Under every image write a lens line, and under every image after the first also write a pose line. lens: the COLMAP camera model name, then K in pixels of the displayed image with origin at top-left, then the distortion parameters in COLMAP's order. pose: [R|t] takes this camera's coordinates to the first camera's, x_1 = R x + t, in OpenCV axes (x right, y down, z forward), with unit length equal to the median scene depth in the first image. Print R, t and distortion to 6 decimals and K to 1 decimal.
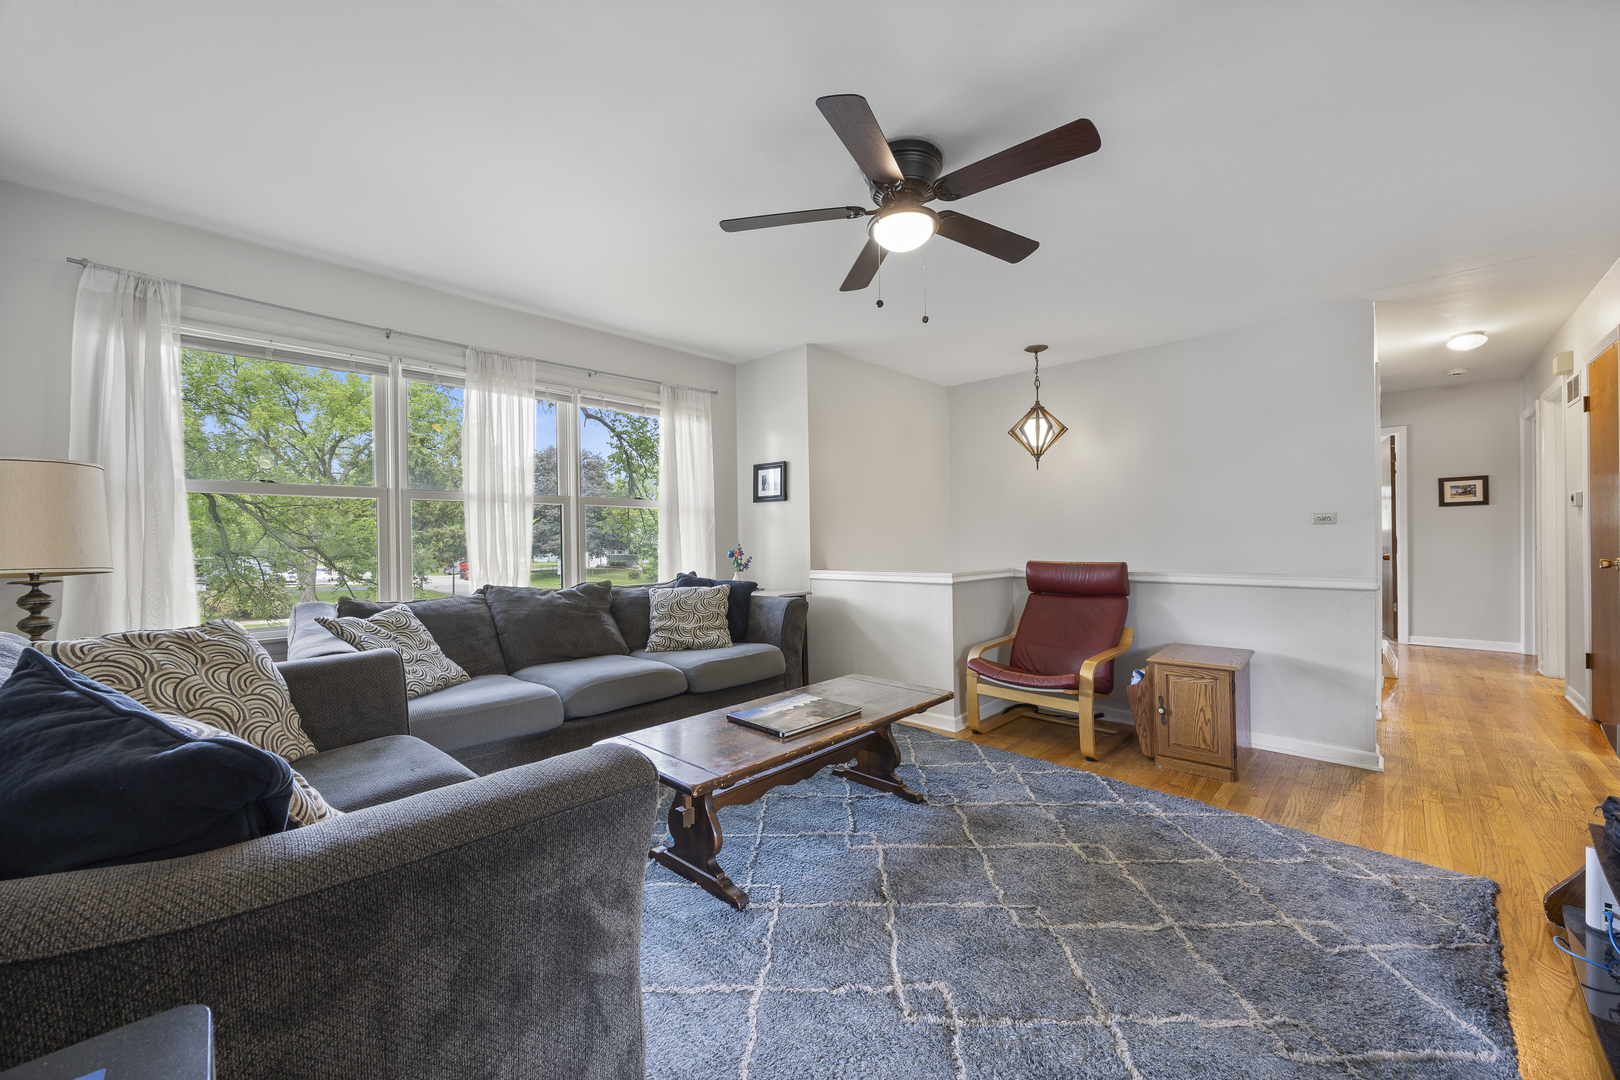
lens RADIAL K [[638.0, 0, 804.5], [0, 638.0, 535.4], [0, 0, 1]] dist [0.006402, -0.000062]
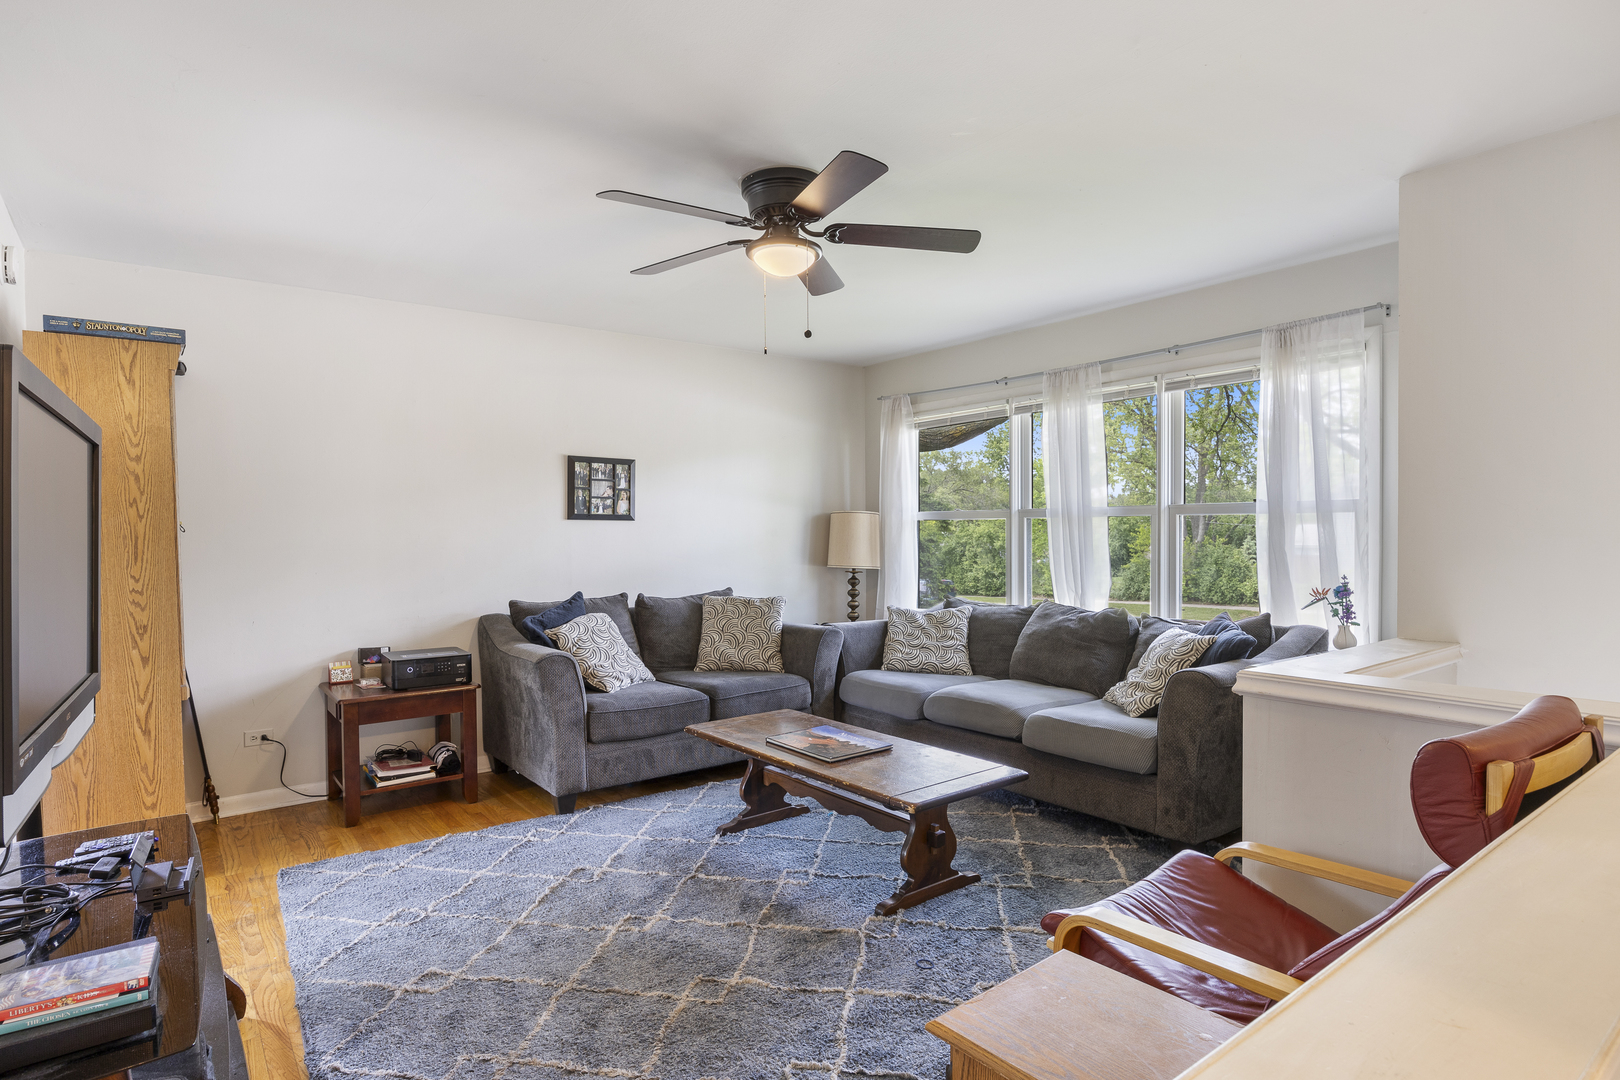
lens RADIAL K [[855.8, 0, 810.0], [0, 855.8, 540.0], [0, 0, 1]] dist [-0.000688, -0.000119]
pose [[-0.139295, 0.024465, -0.989949, 0.914865], [0.021556, 0.999533, 0.021669, -0.055182], [0.990016, -0.018320, -0.139757, 0.786032]]
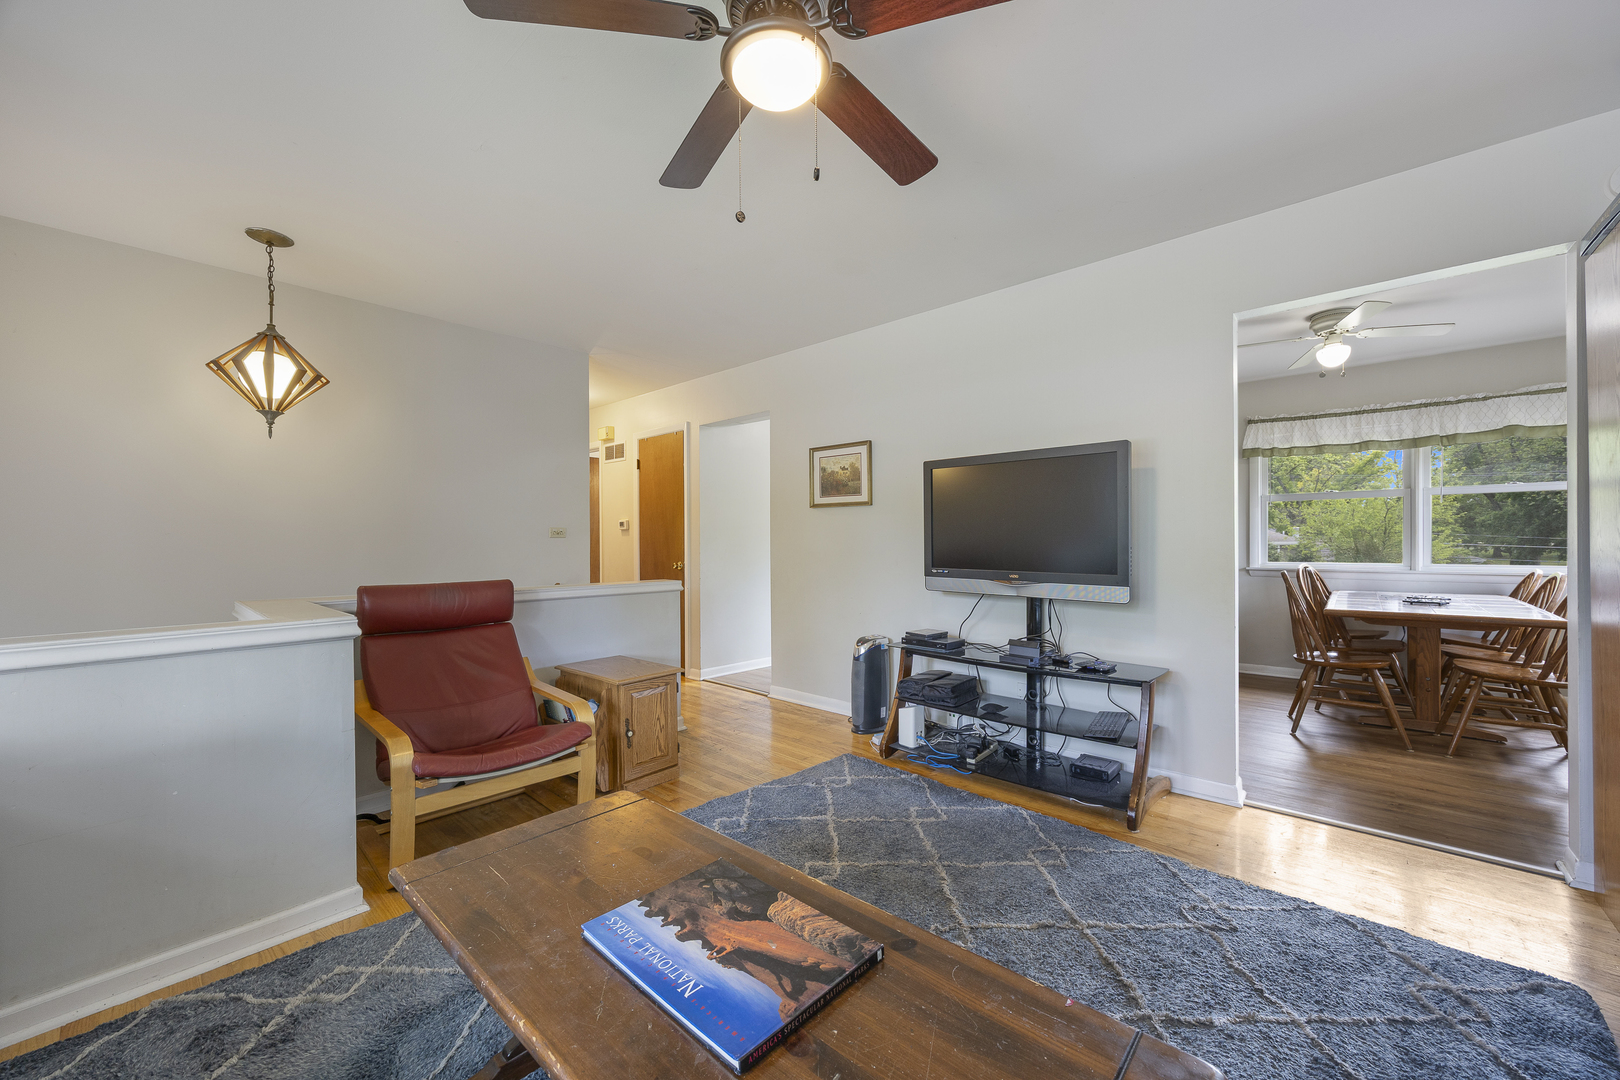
lens RADIAL K [[618.2, 0, 810.0], [0, 618.2, 540.0], [0, 0, 1]] dist [-0.001921, -0.000135]
pose [[-0.040899, 0.018504, 0.998992, -0.302972], [-0.002175, 0.999824, -0.018608, 0.005456], [-0.999161, -0.002934, -0.040851, 0.645415]]
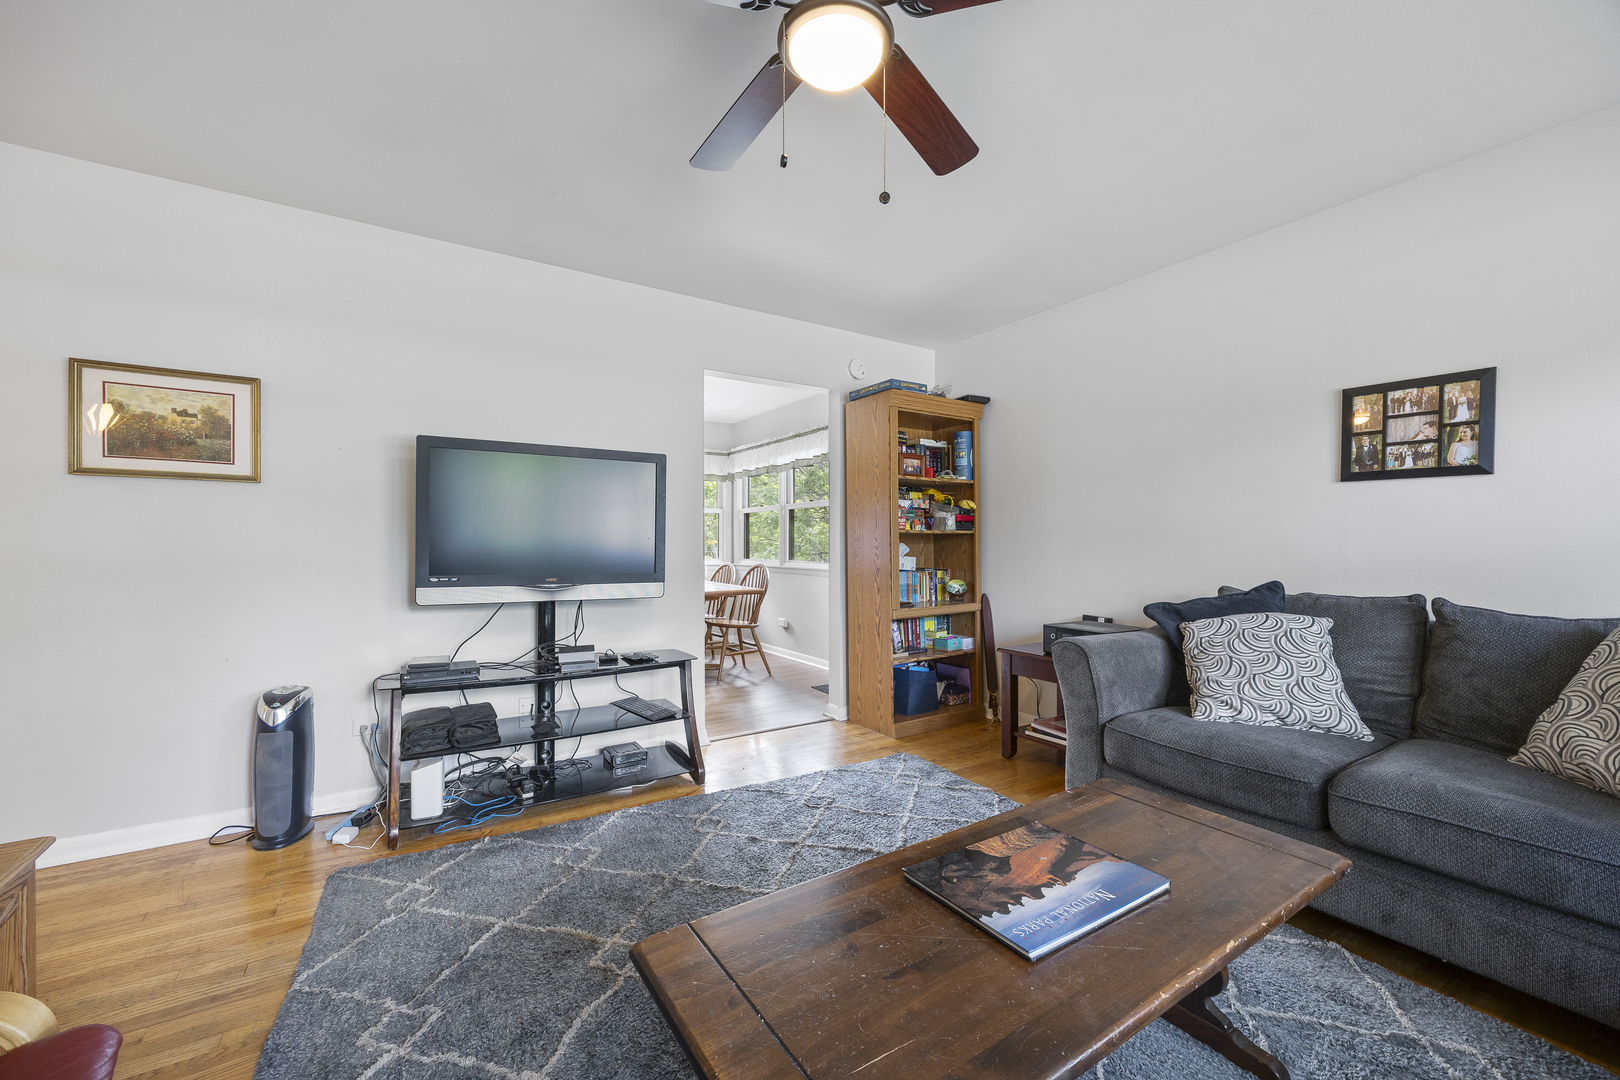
lens RADIAL K [[638.0, 0, 804.5], [0, 638.0, 535.4], [0, 0, 1]] dist [0.006402, -0.000062]
pose [[-0.975219, 0.015532, 0.220697, 0.033360], [0.010794, 0.999685, -0.022656, 0.004403], [-0.220980, -0.019712, -0.975079, 1.047554]]
